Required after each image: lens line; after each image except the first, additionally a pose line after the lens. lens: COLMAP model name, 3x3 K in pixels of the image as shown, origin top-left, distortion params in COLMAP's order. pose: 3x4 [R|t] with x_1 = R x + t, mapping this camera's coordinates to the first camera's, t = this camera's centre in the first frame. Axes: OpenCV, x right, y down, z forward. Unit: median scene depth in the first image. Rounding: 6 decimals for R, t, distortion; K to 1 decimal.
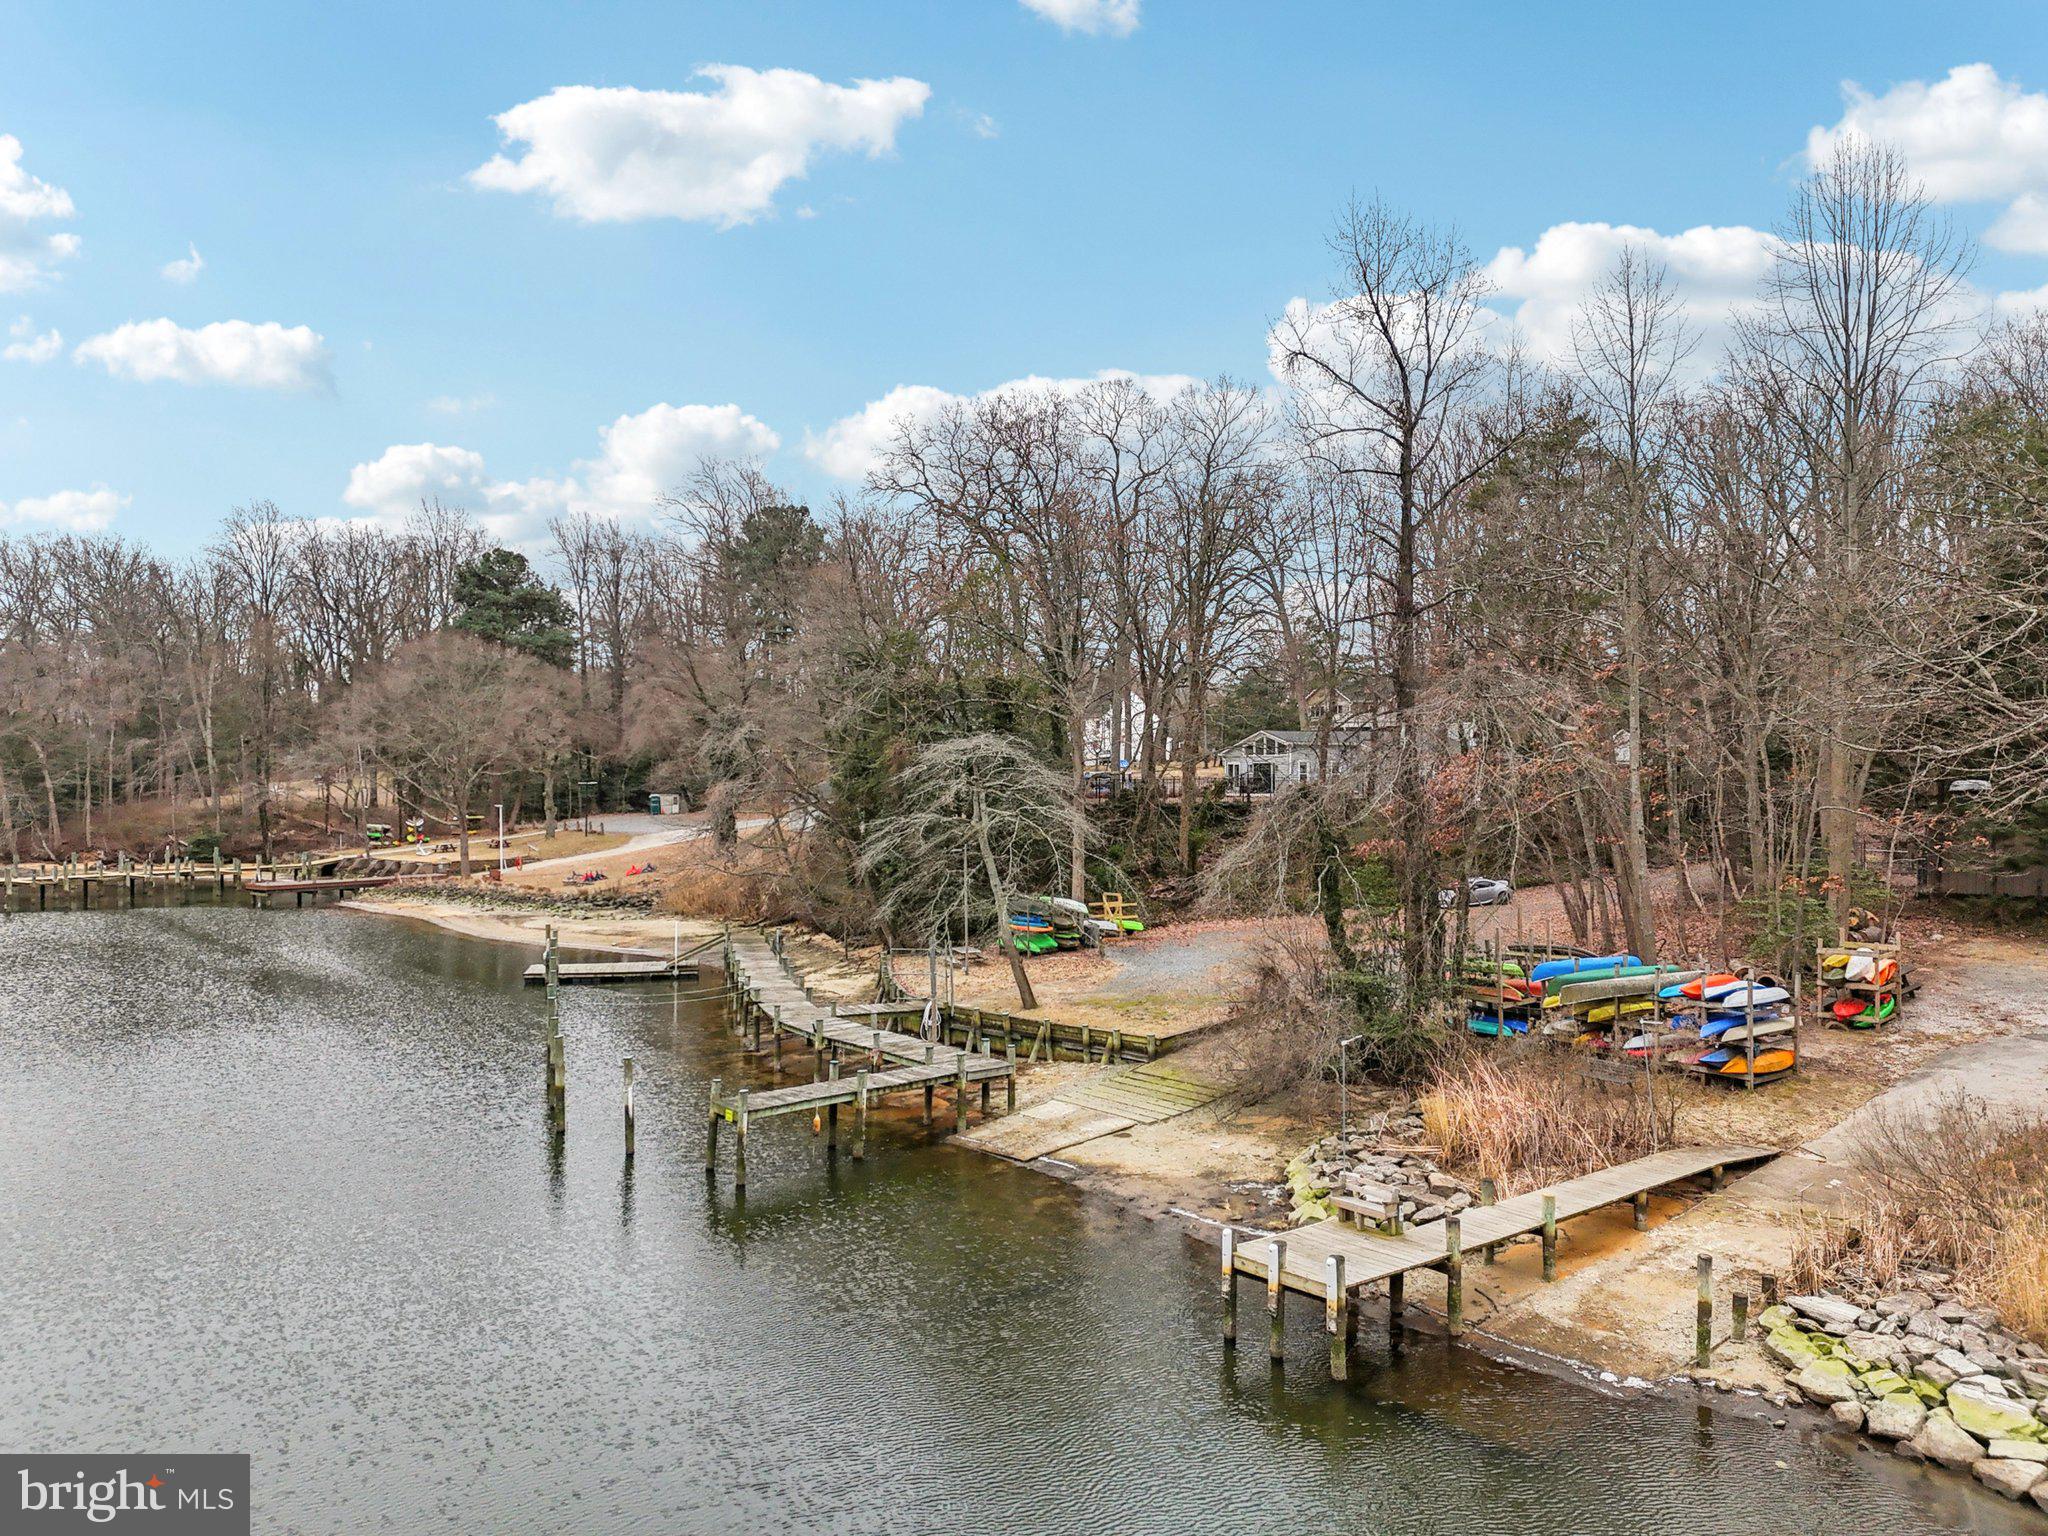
lens RADIAL K [[1497.9, 0, 1024.0], [0, 1497.9, 768.0], [0, 0, 1]] dist [0.083839, -0.071718]
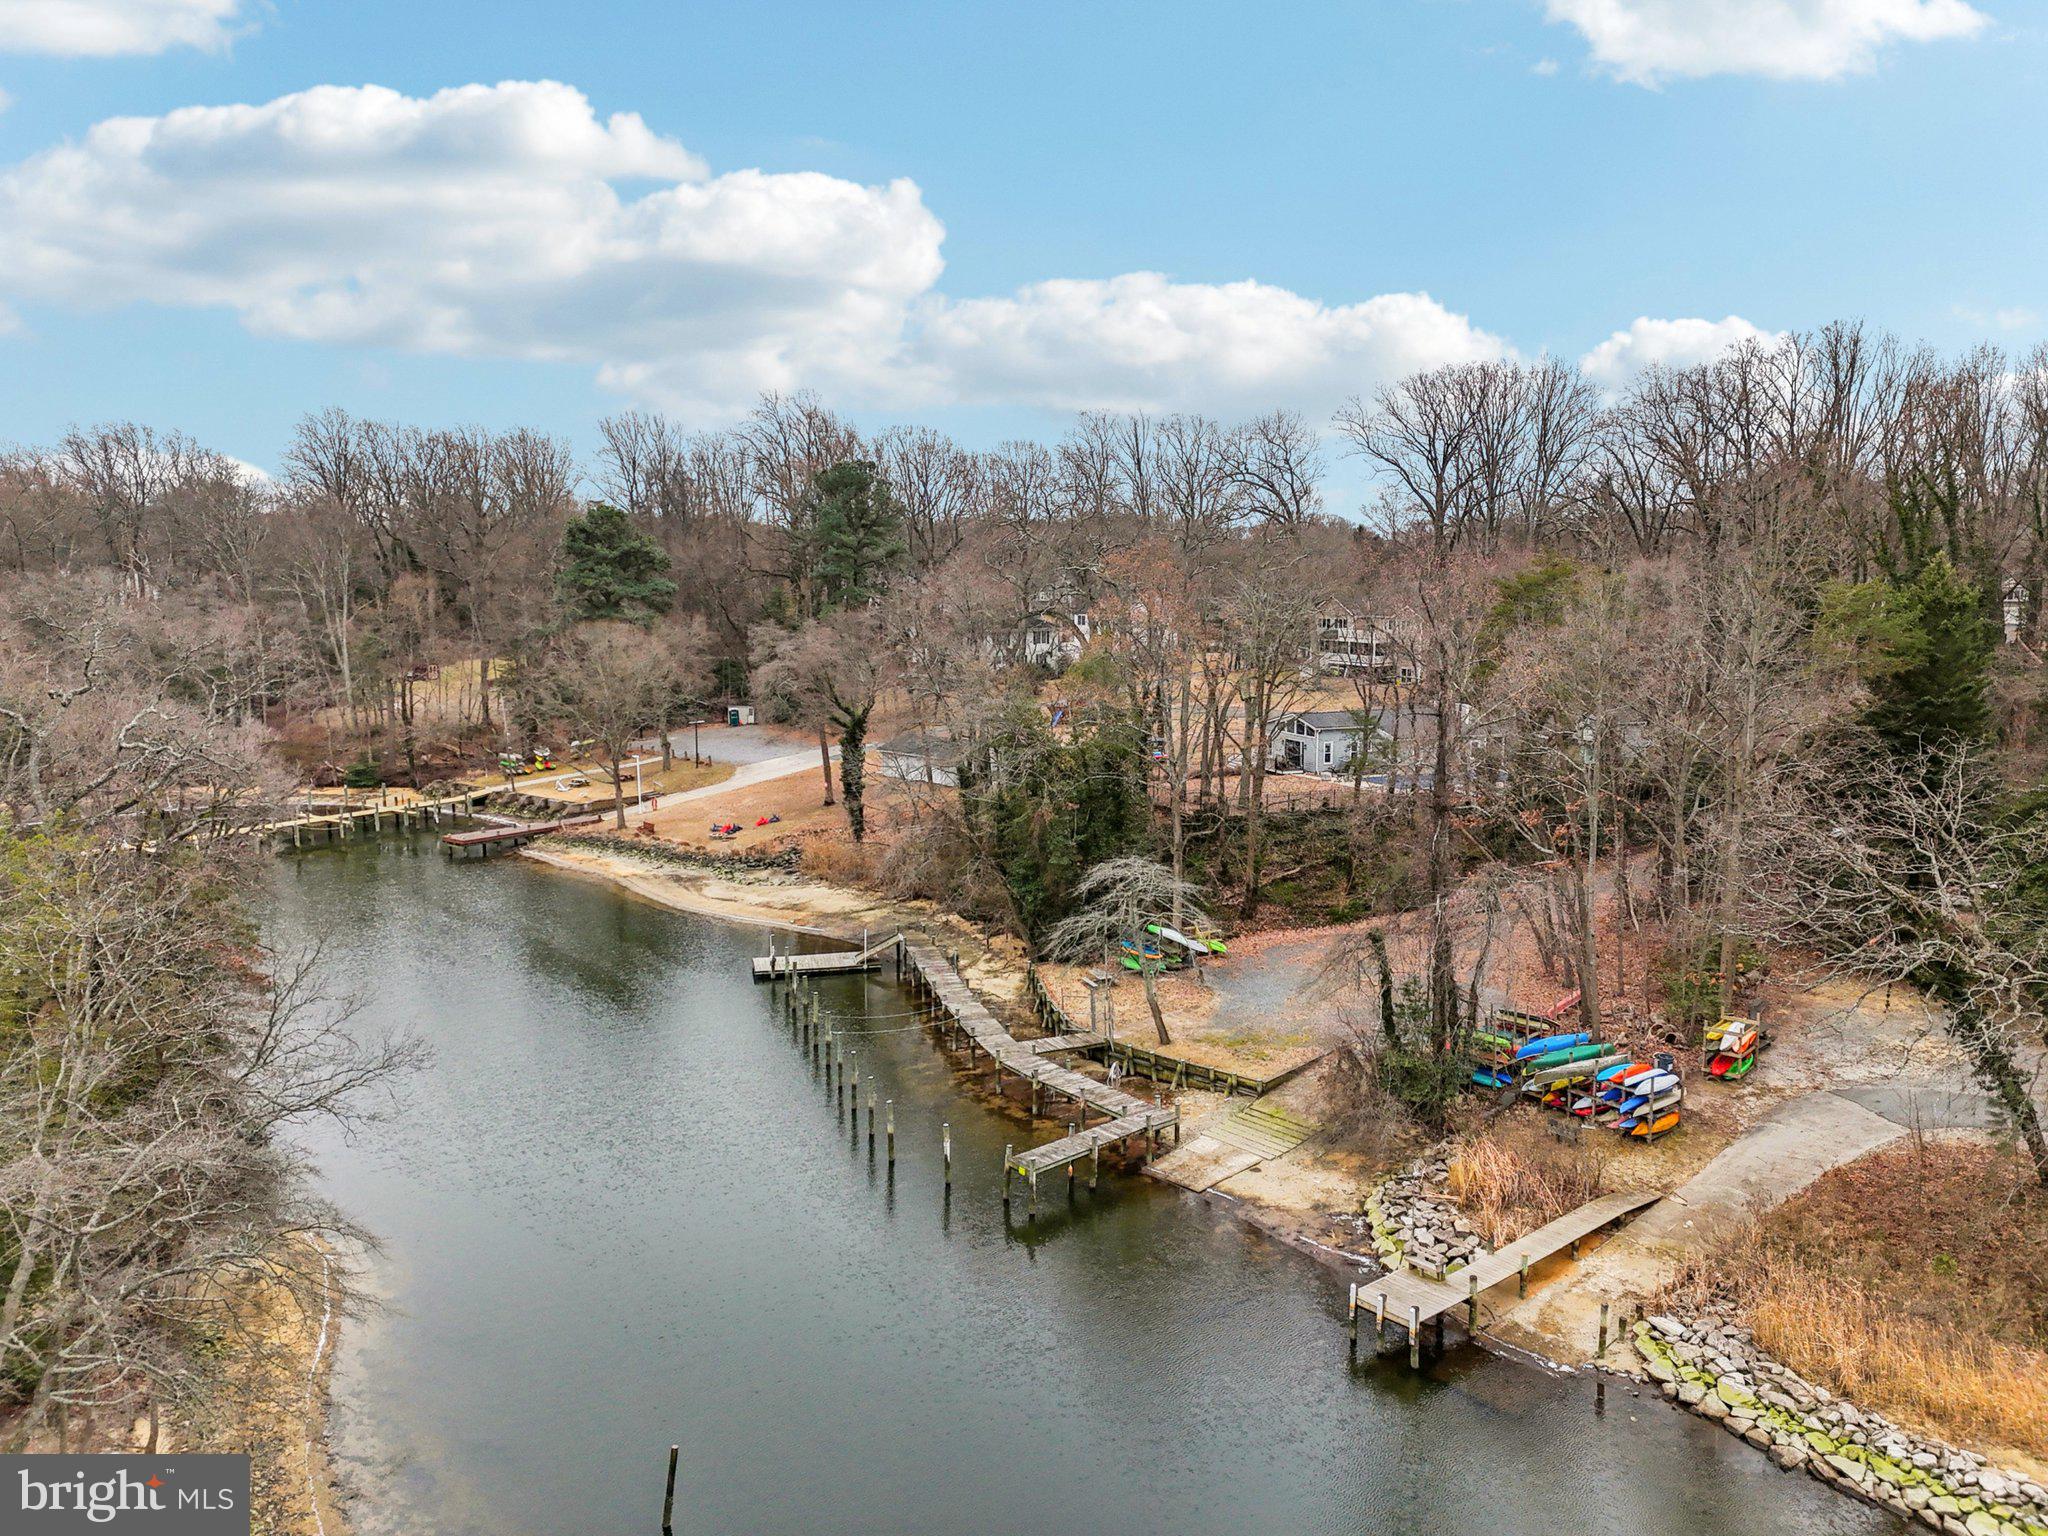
lens RADIAL K [[1497.9, 0, 1024.0], [0, 1497.9, 768.0], [0, 0, 1]] dist [0.083839, -0.071718]
pose [[0.999883, -0.004593, 0.014574, -0.221809], [0.002566, 0.990682, 0.136168, -0.435934], [-0.015063, -0.136115, 0.990579, -0.570067]]
